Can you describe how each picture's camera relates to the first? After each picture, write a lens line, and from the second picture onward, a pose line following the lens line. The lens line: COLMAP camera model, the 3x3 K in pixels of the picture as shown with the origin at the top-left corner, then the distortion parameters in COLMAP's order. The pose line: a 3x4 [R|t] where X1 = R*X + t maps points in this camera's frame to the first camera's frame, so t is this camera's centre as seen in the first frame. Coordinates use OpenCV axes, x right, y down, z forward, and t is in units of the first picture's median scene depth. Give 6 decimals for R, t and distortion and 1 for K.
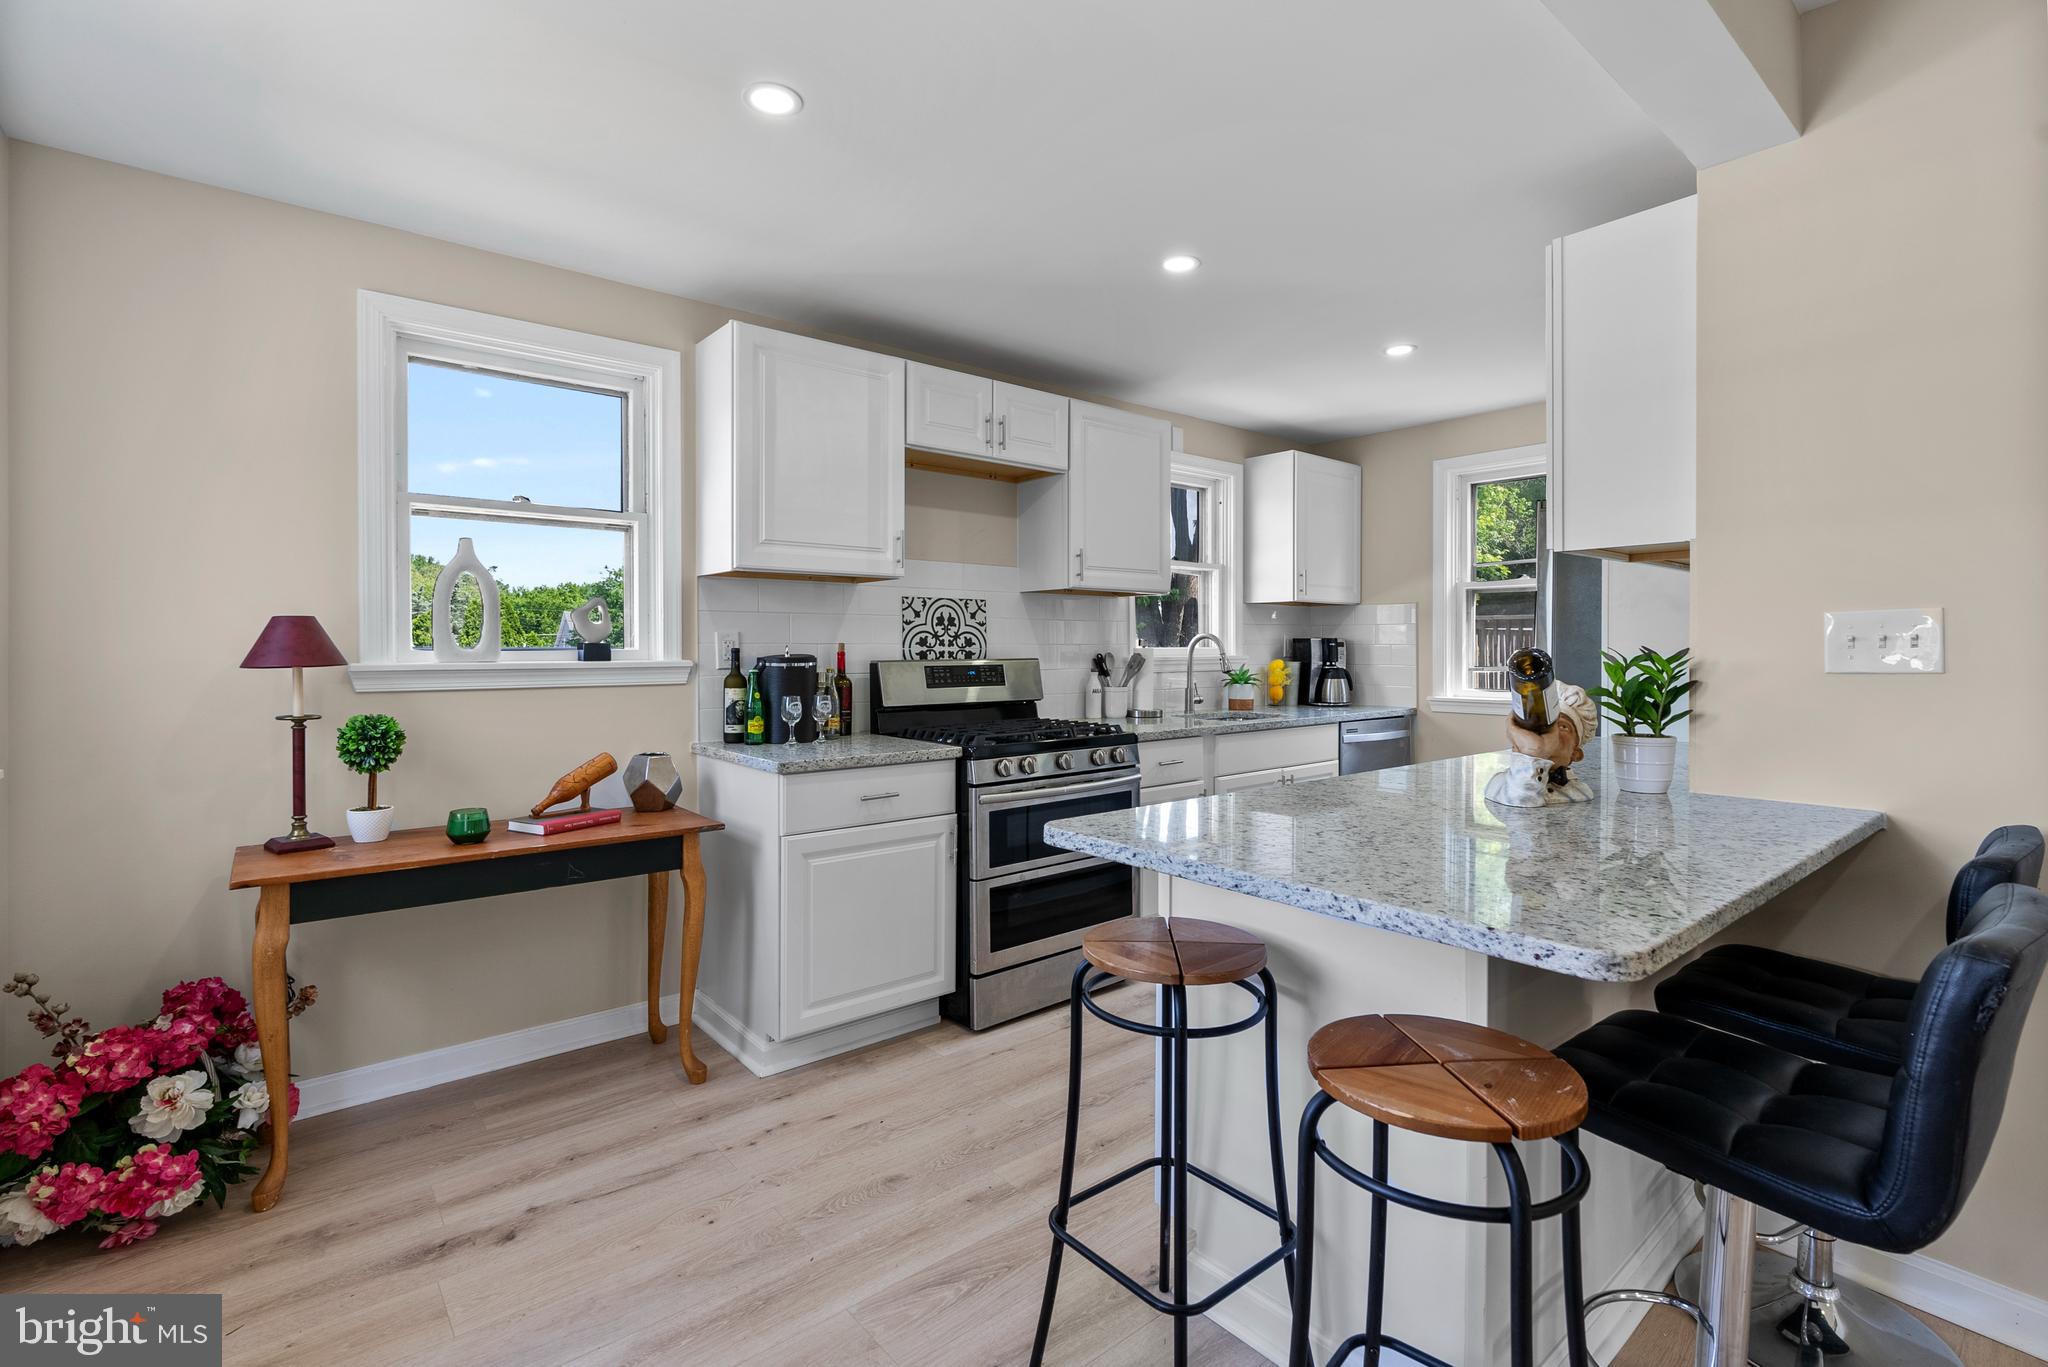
lens RADIAL K [[953.1, 0, 1031.2], [0, 953.1, 659.4], [0, 0, 1]] dist [-0.000377, 0.000934]
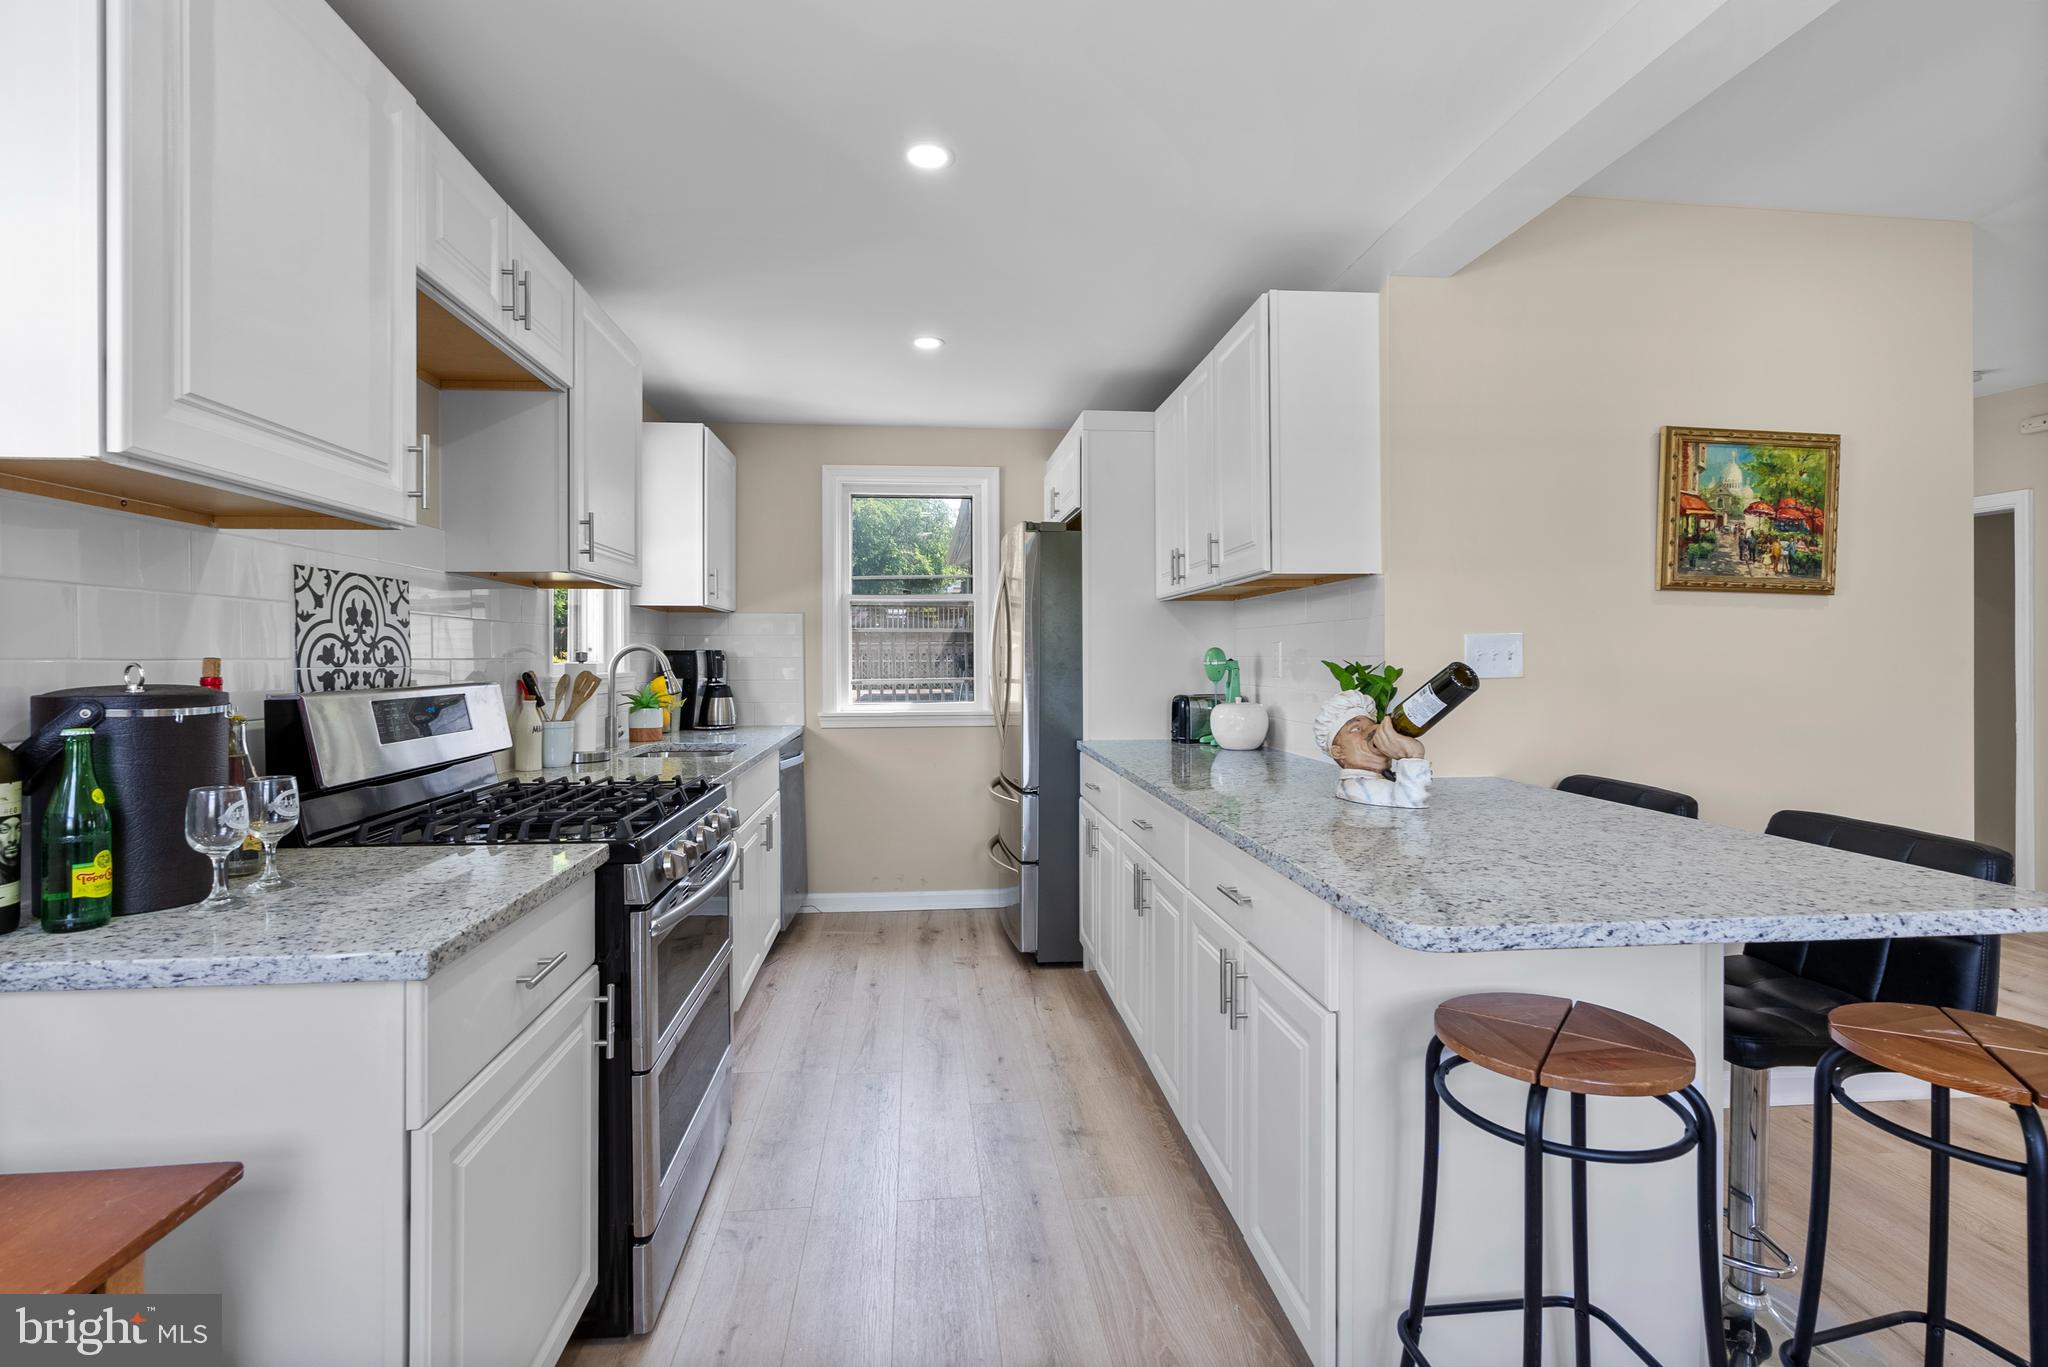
lens RADIAL K [[945.7, 0, 1024.4], [0, 945.7, 662.9], [0, 0, 1]] dist [-0.003155, -0.000334]
pose [[0.556560, -0.006871, 0.830779, -0.380748], [0.014507, 0.999894, -0.001449, -0.009136], [-0.830680, 0.012859, 0.556601, 0.466065]]
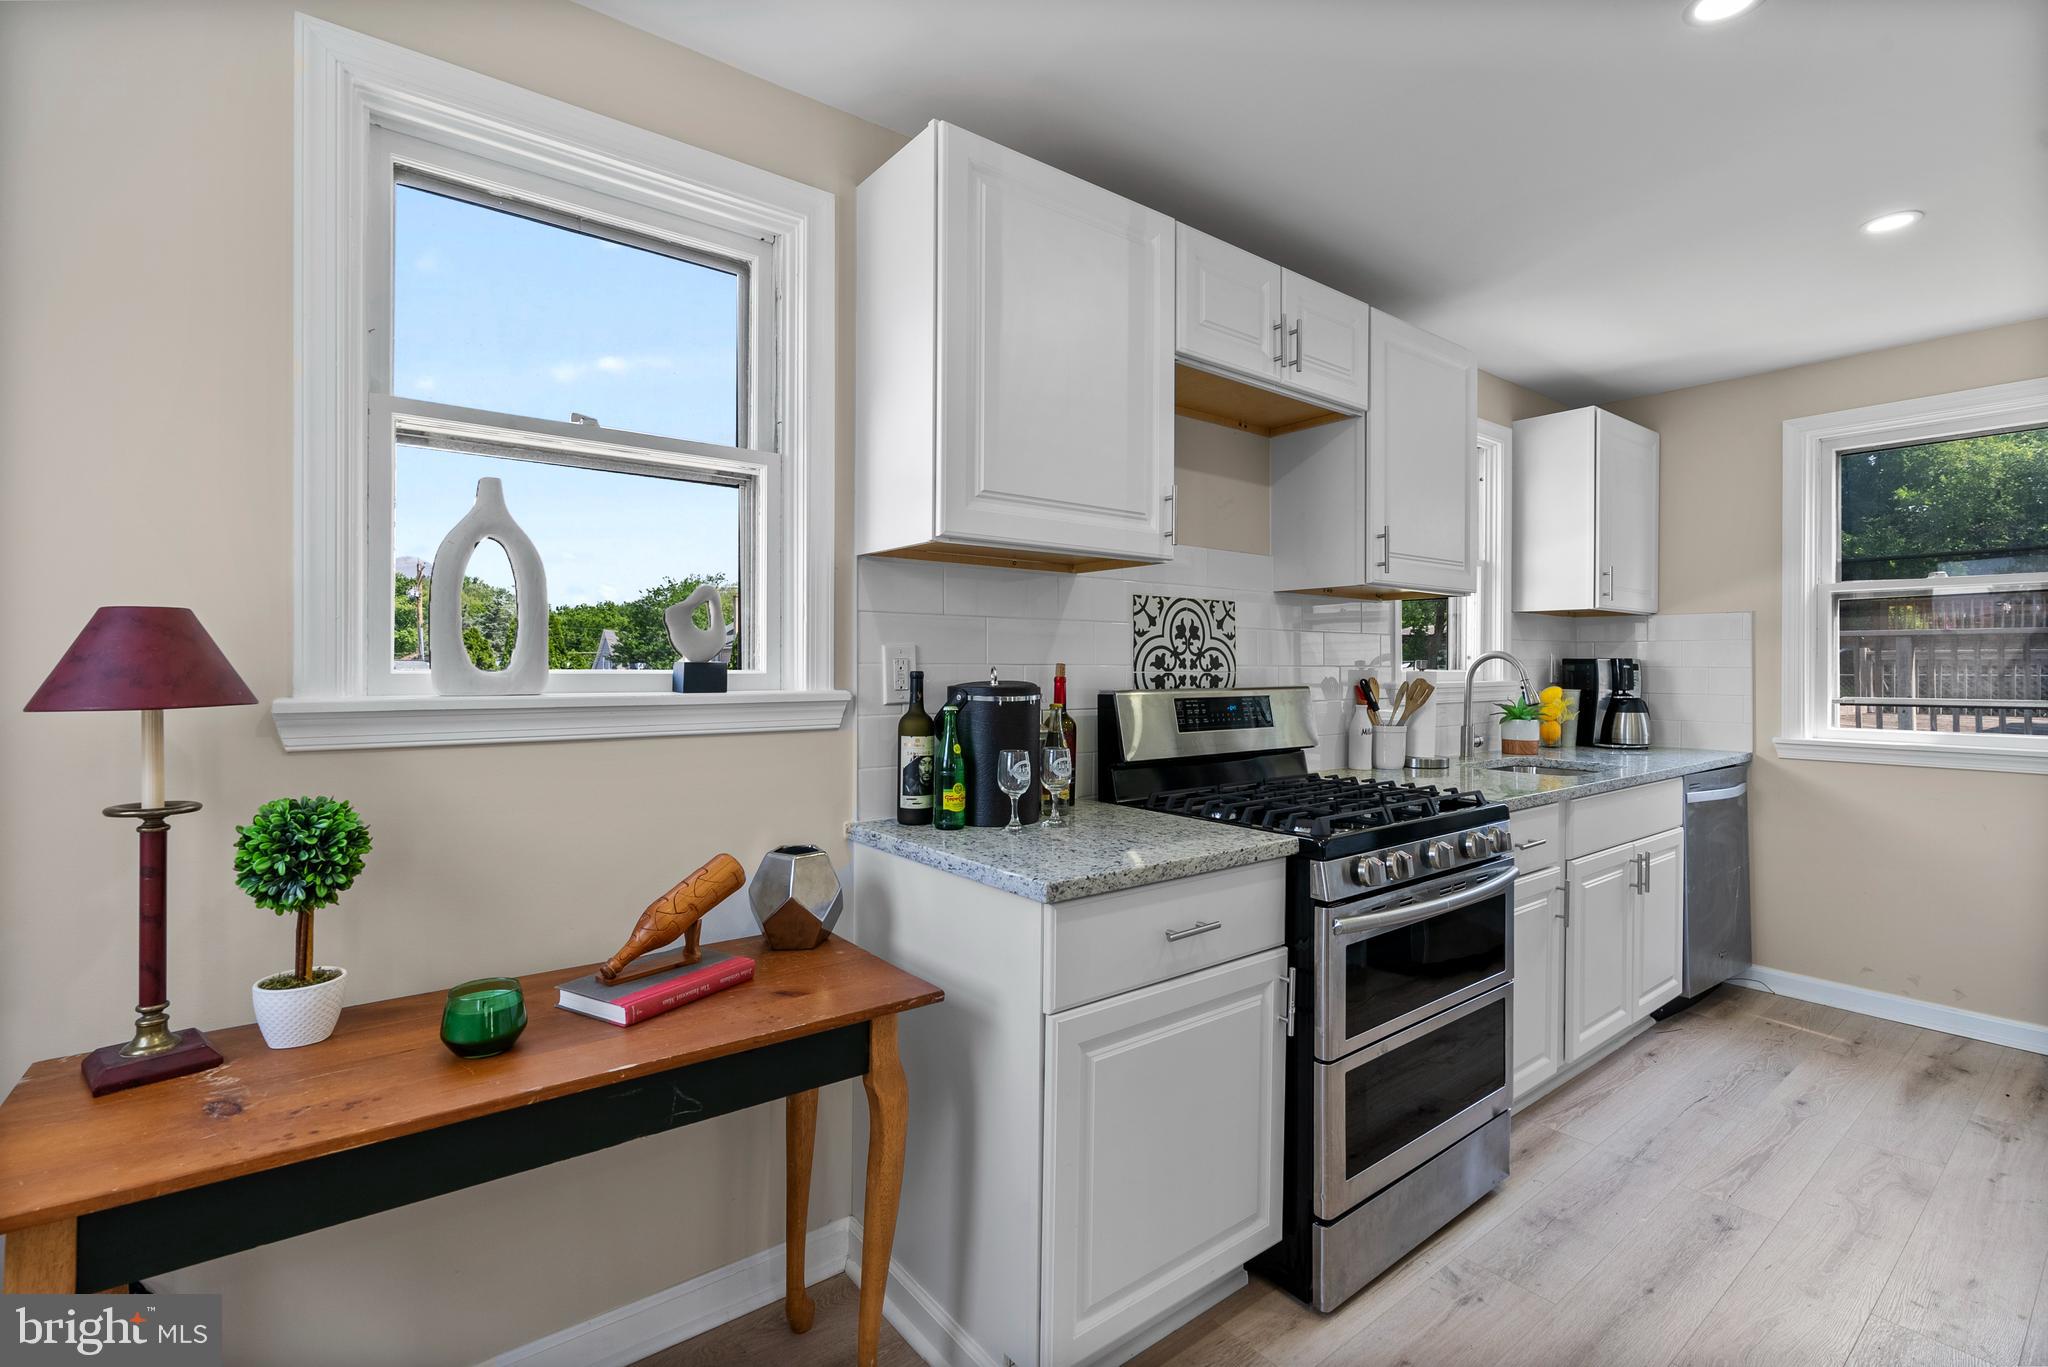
lens RADIAL K [[939.2, 0, 1029.6], [0, 939.2, 669.5], [0, 0, 1]] dist [-0.000735, 0.000769]
pose [[0.999601, 0.003470, -0.028043, -0.216767], [-0.003748, 0.999944, -0.009873, -0.007085], [0.028007, 0.009974, 0.999558, 0.383428]]
